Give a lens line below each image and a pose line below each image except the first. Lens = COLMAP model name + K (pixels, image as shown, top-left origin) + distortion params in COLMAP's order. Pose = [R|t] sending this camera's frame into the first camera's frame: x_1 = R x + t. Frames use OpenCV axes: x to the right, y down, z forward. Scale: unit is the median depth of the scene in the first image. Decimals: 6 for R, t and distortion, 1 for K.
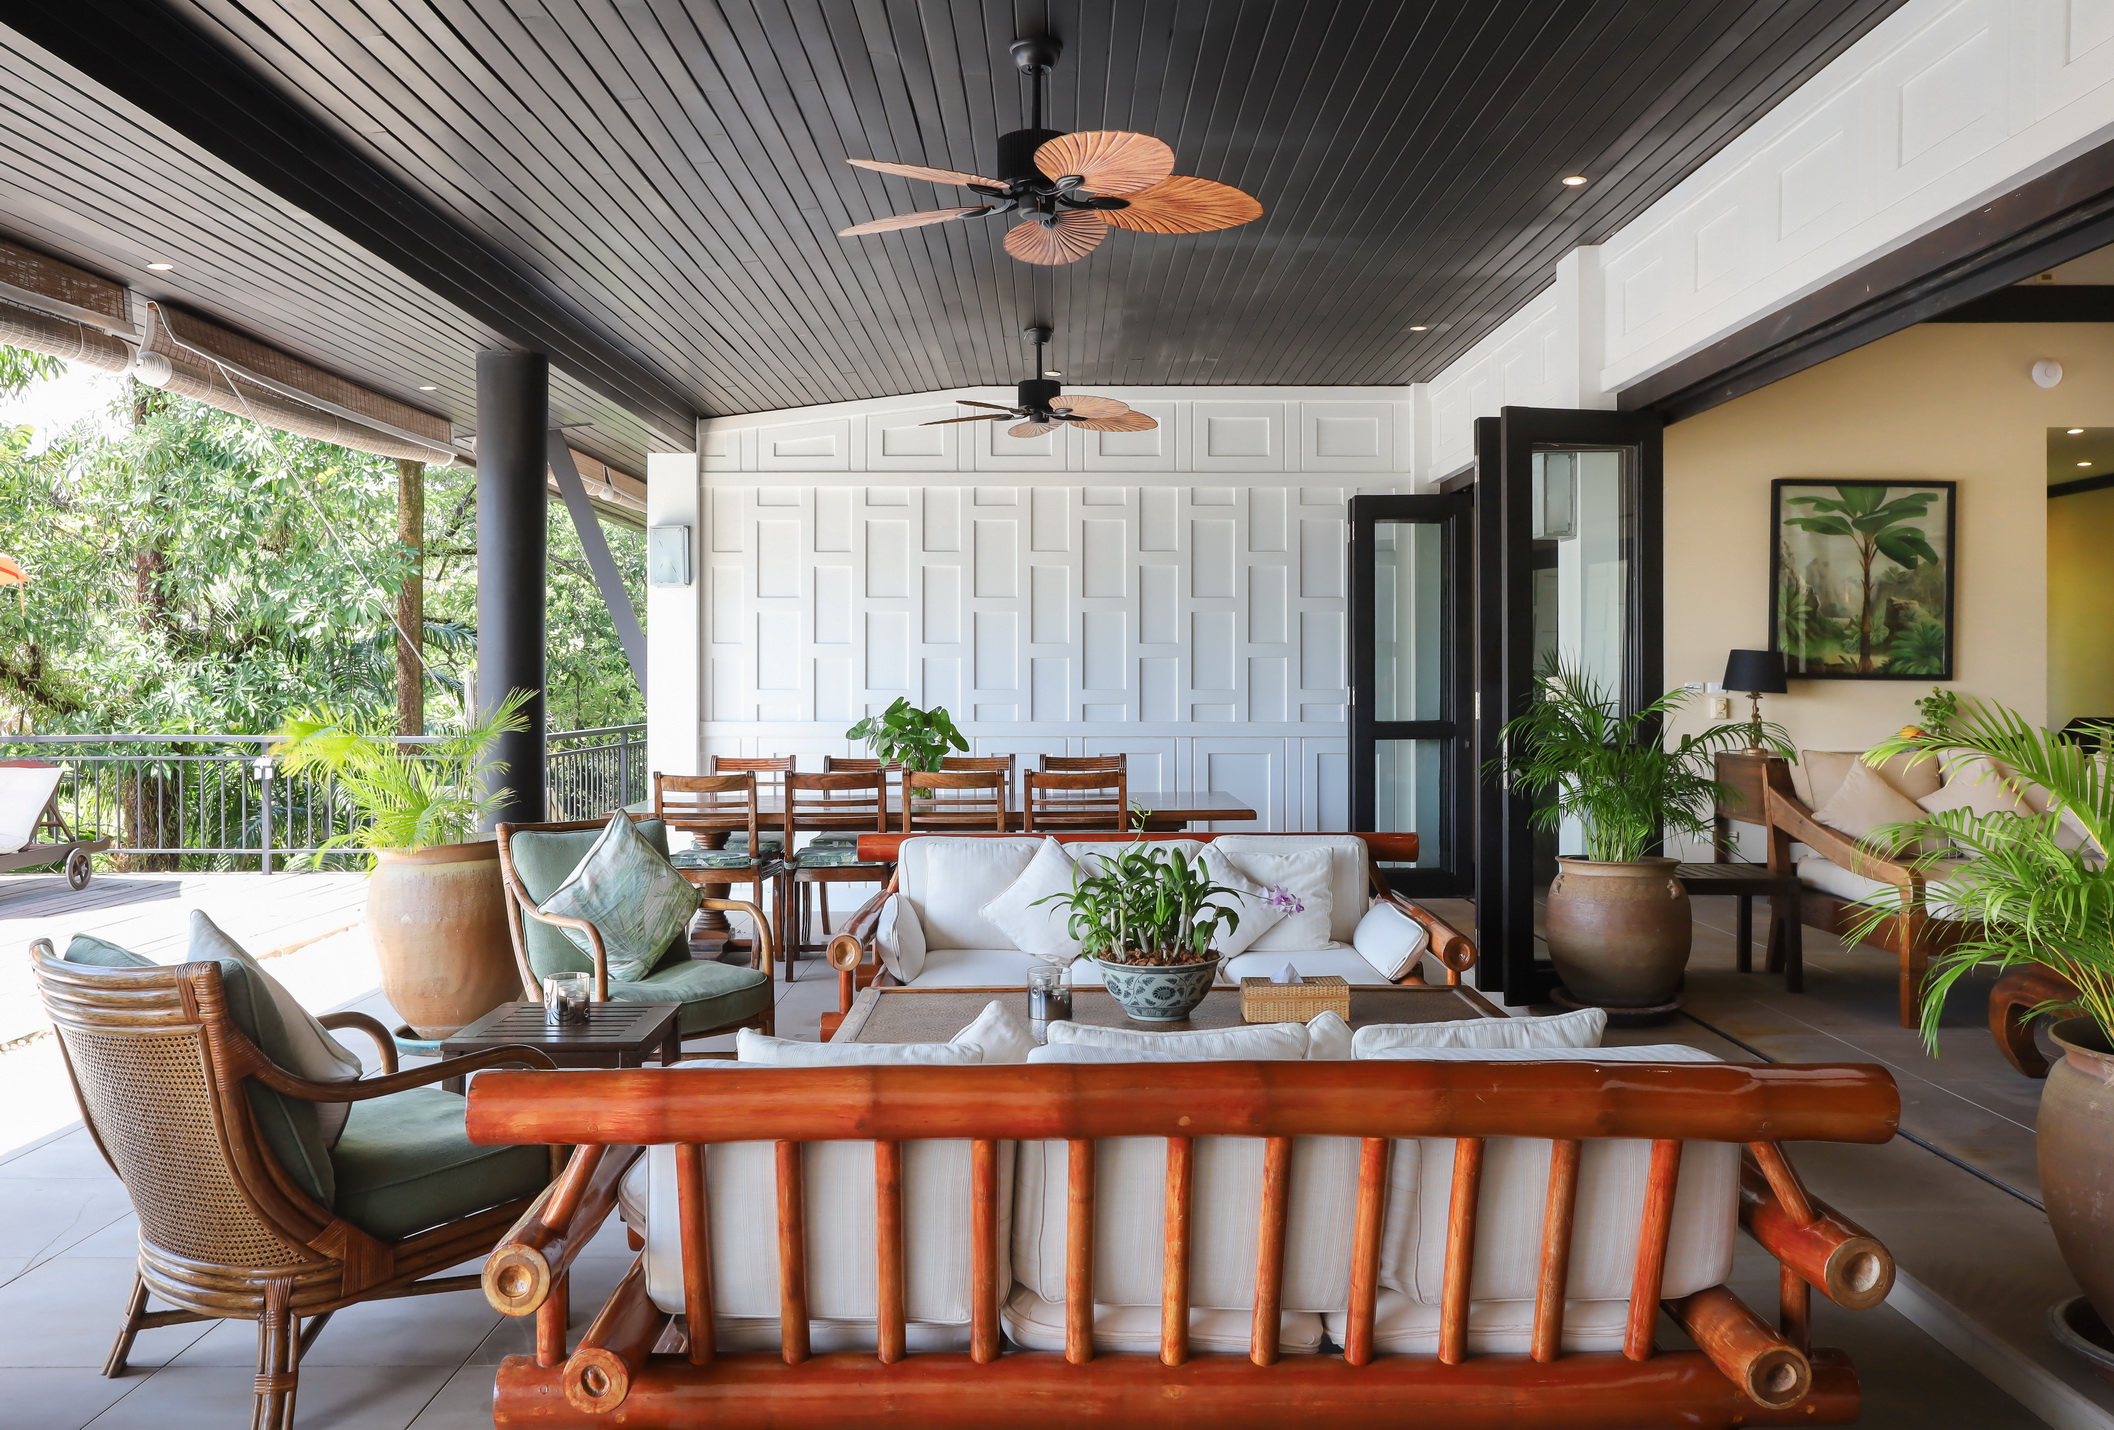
lens RADIAL K [[1646.1, 0, 1057.0], [0, 1646.1, 715.0], [0, 0, 1]] dist [-0.008290, 0.002602]
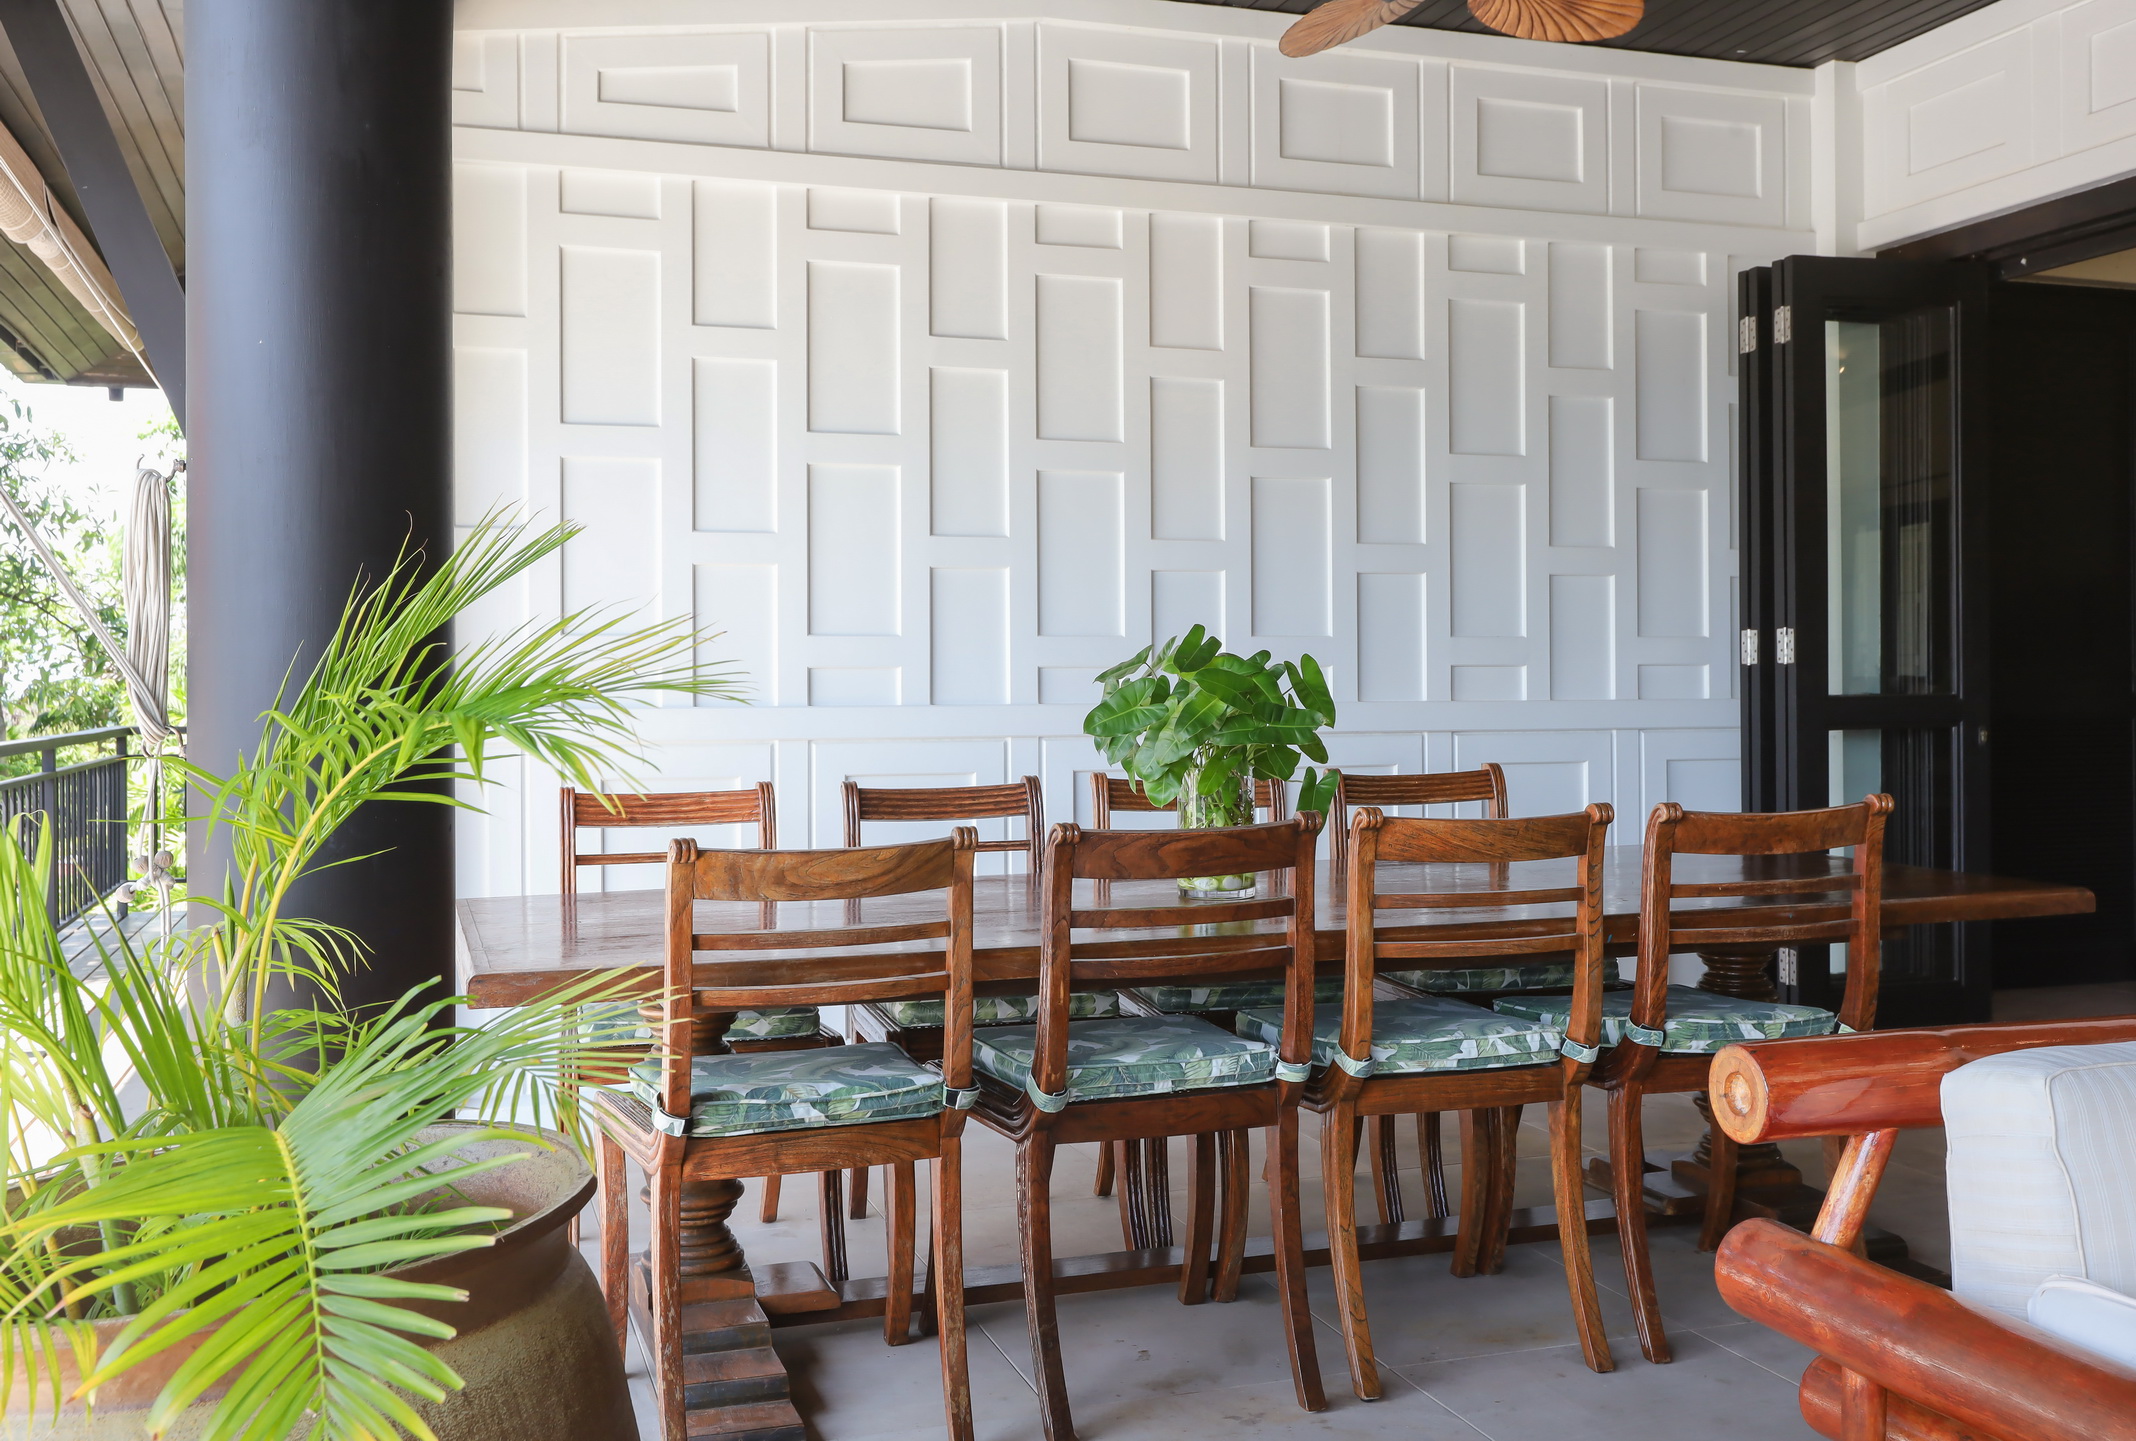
lens RADIAL K [[1985.1, 0, 1068.0], [0, 1985.1, 720.5], [0, 0, 1]] dist [0.003389, -0.011550]
pose [[0.950270, -0.011333, 0.311220, -0.258794], [0.012510, 0.999920, -0.001787, 0.011480], [-0.311175, 0.005591, 0.950336, 0.543728]]
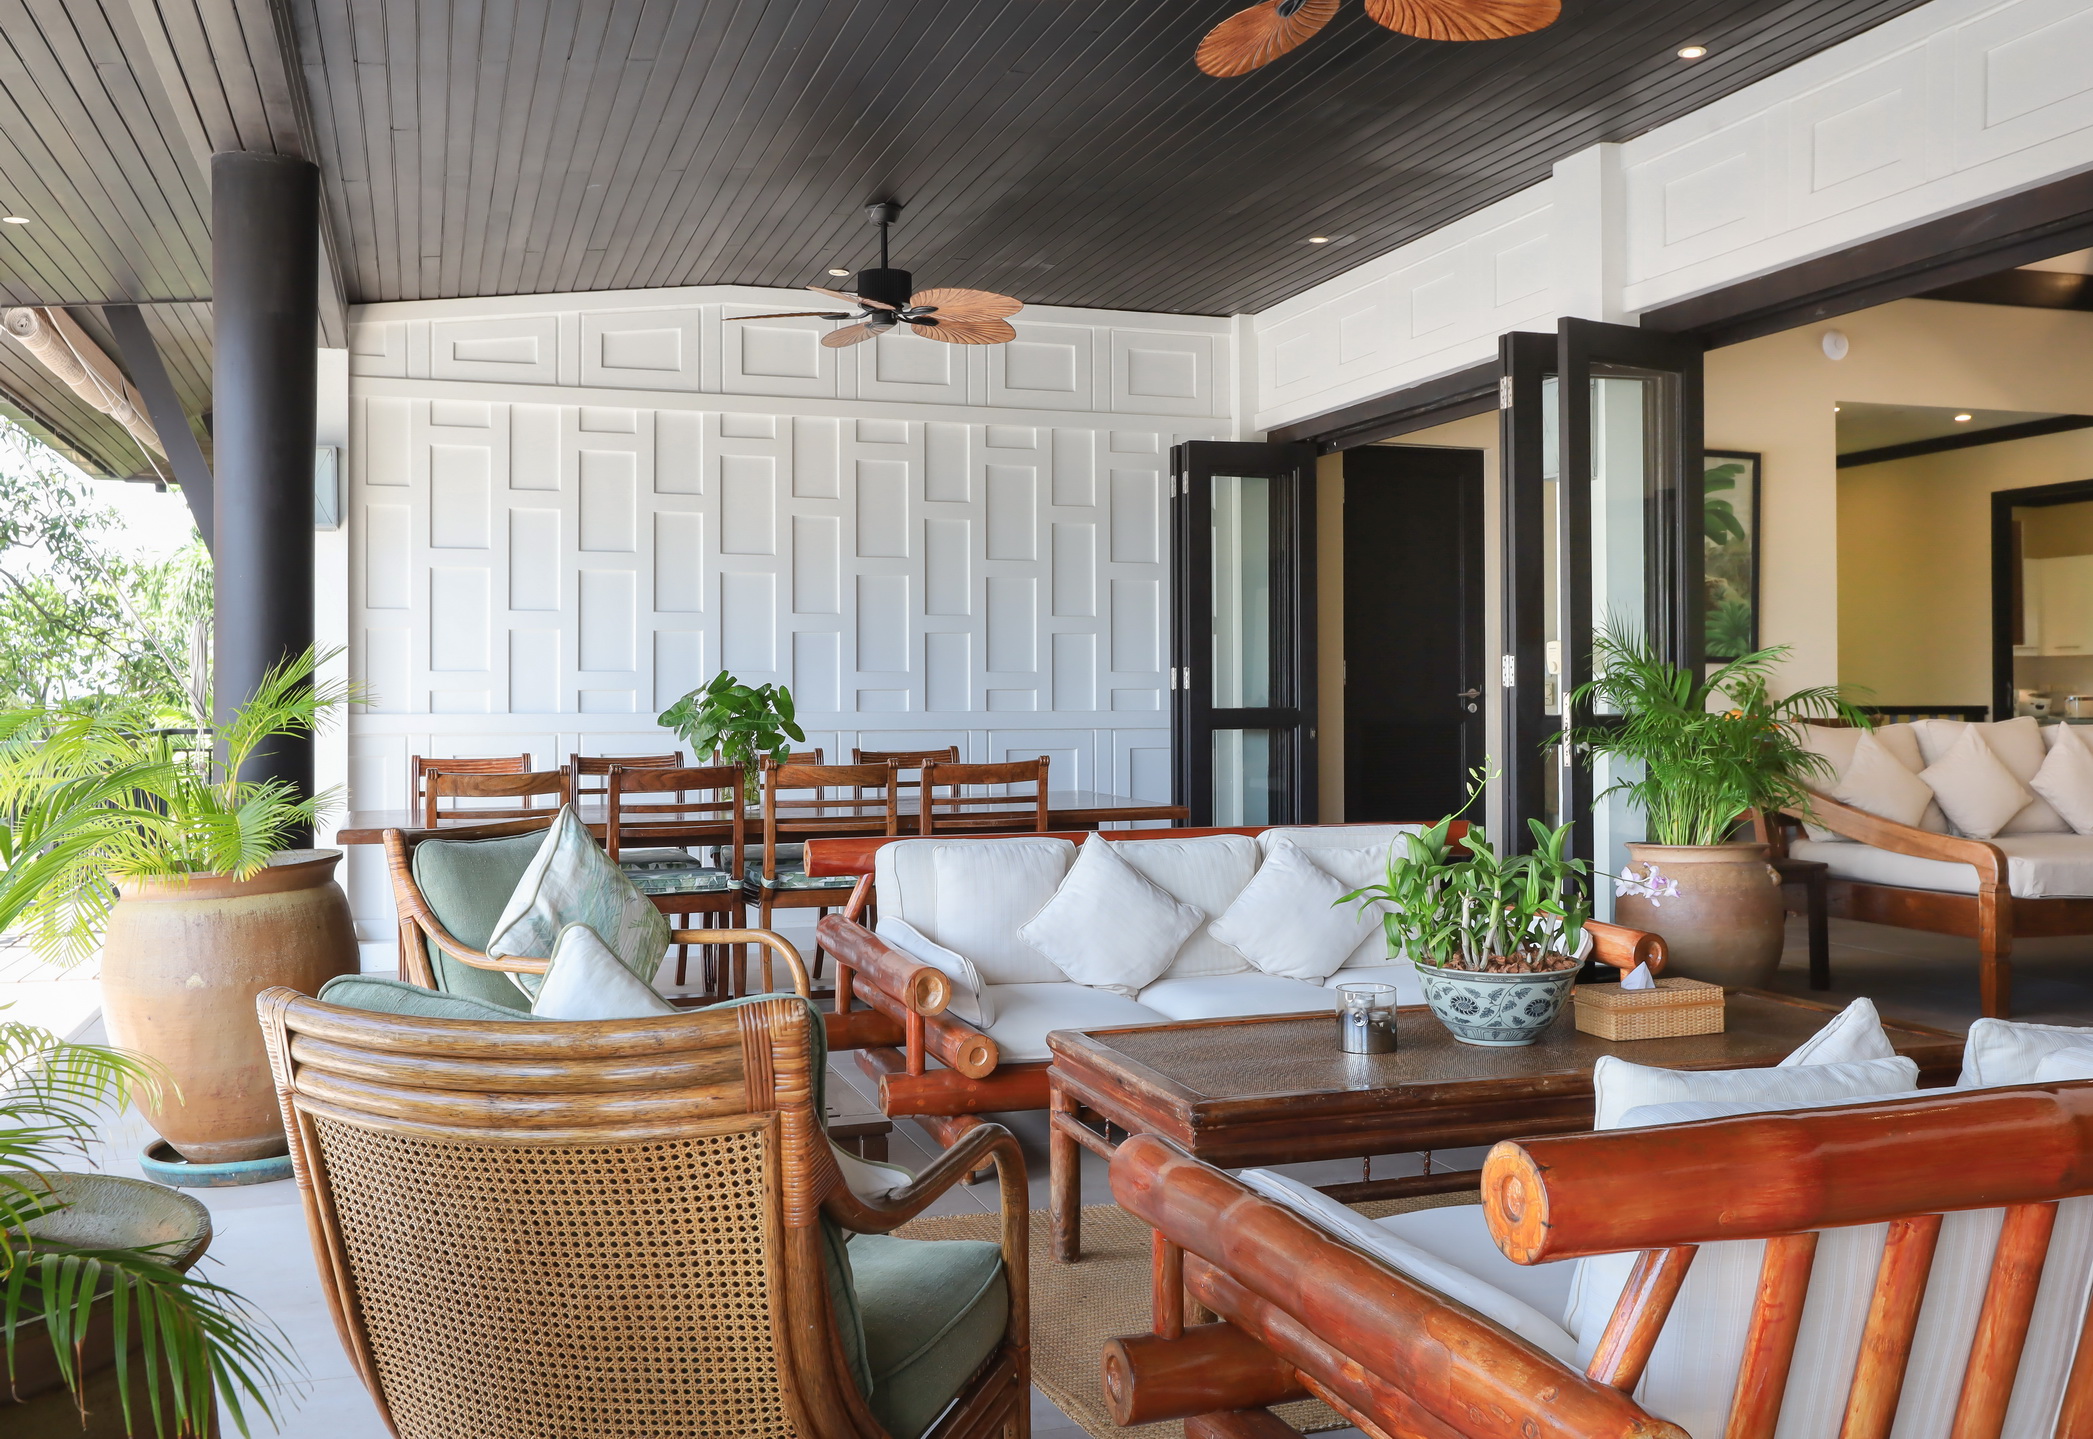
lens RADIAL K [[1881.0, 0, 1046.5], [0, 1881.0, 719.5], [0, 0, 1]] dist [-0.002963, 0.009266]
pose [[0.949933, -0.006624, 0.312382, -0.216953], [0.010125, 0.999903, -0.009586, 0.020695], [-0.312289, 0.012269, 0.949908, 0.120636]]
